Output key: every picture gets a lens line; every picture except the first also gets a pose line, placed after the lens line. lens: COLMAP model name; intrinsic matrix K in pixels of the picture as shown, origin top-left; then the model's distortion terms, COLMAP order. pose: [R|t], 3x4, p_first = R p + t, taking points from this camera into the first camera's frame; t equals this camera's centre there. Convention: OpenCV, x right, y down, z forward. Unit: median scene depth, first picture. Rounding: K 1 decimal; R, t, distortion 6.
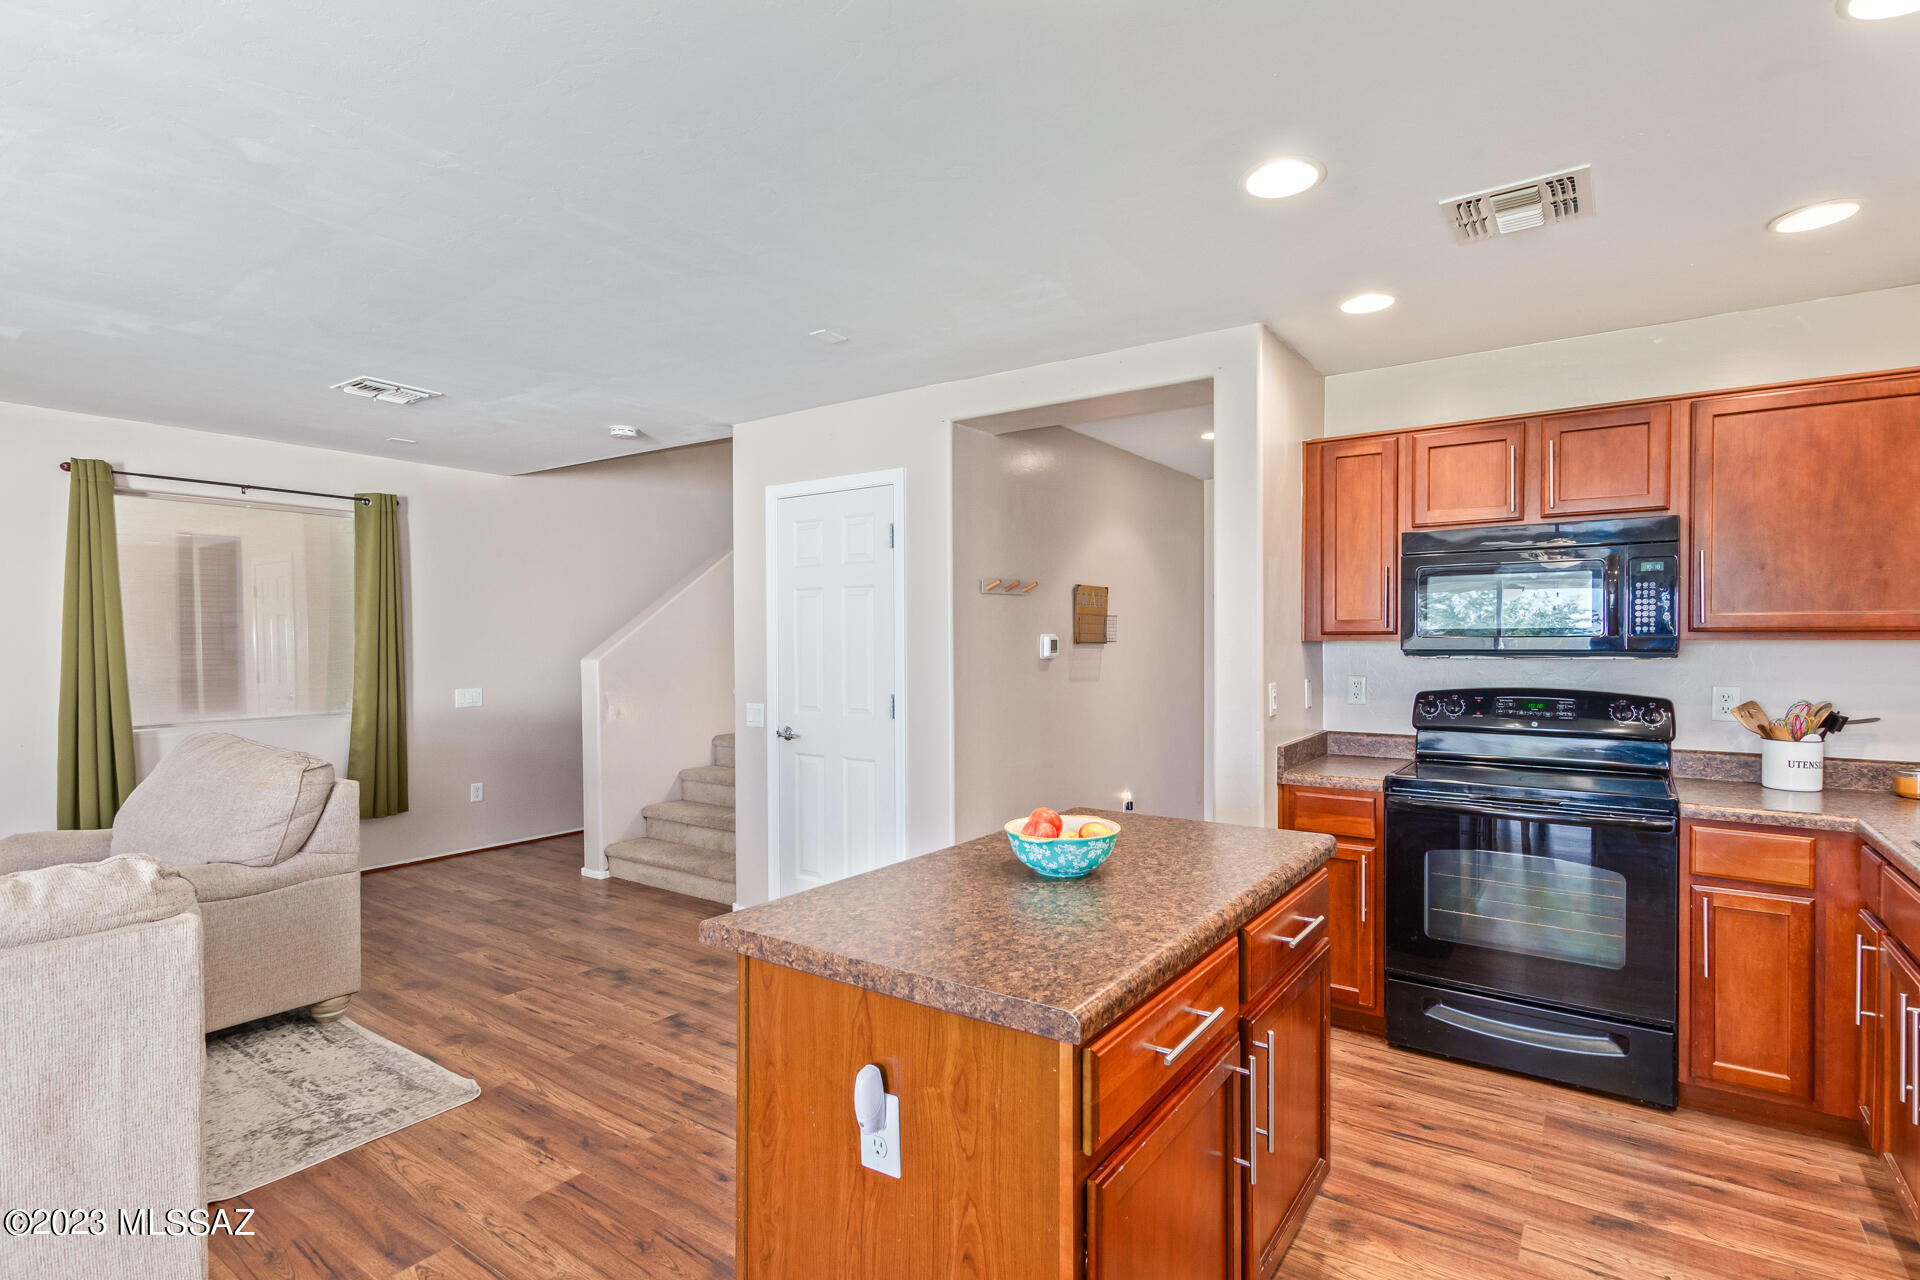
lens RADIAL K [[919.5, 0, 958.2], [0, 919.5, 664.9], [0, 0, 1]] dist [0.001197, 0.000095]
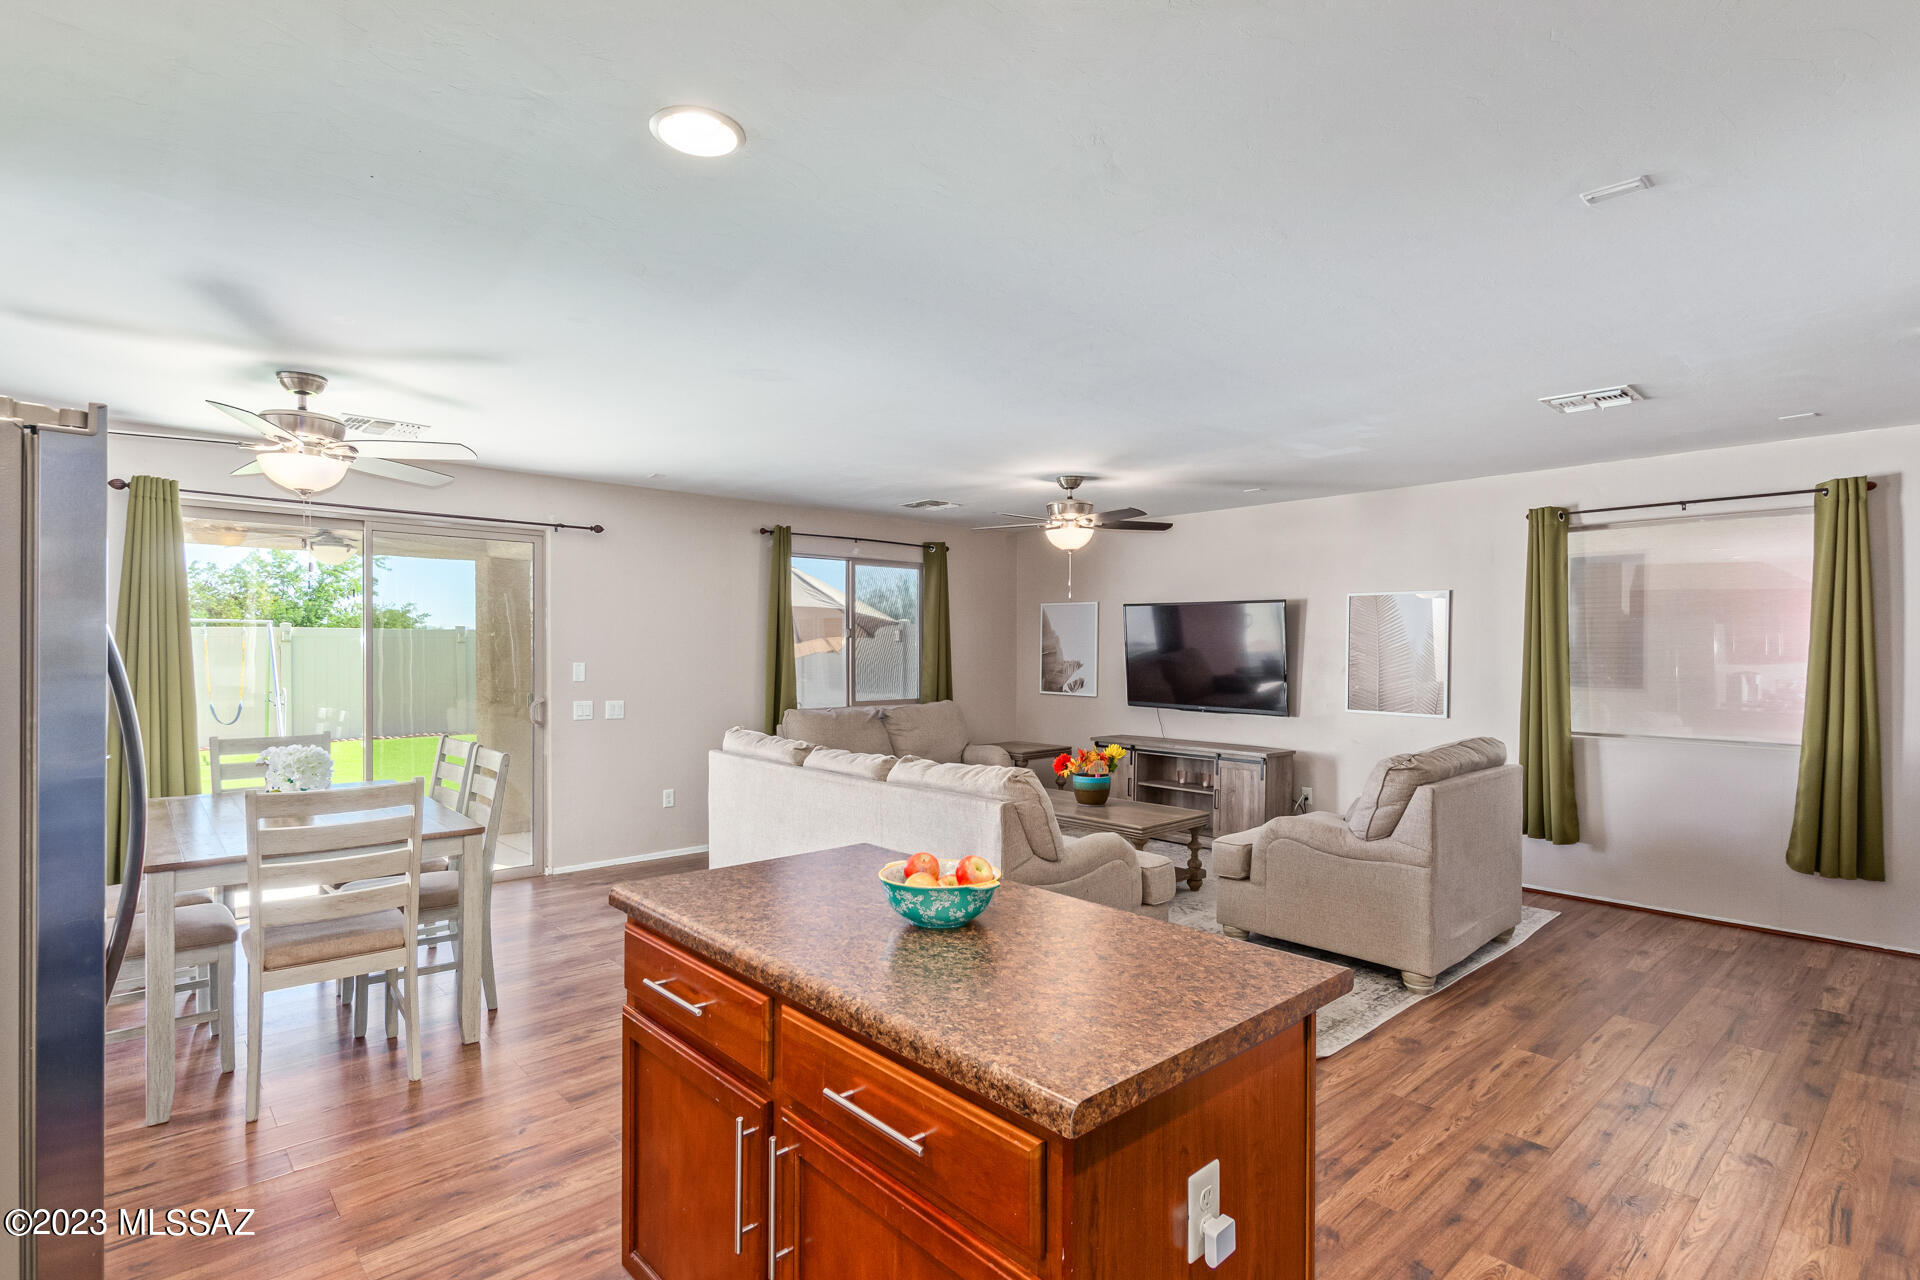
lens RADIAL K [[944.2, 0, 948.1], [0, 944.2, 661.4], [0, 0, 1]] dist [0.001908, -0.000202]
pose [[-0.223887, 0.015525, -0.974491, 0.598534], [-0.028599, 0.999338, 0.022492, -0.035049], [0.974195, 0.032905, -0.223295, 0.698481]]
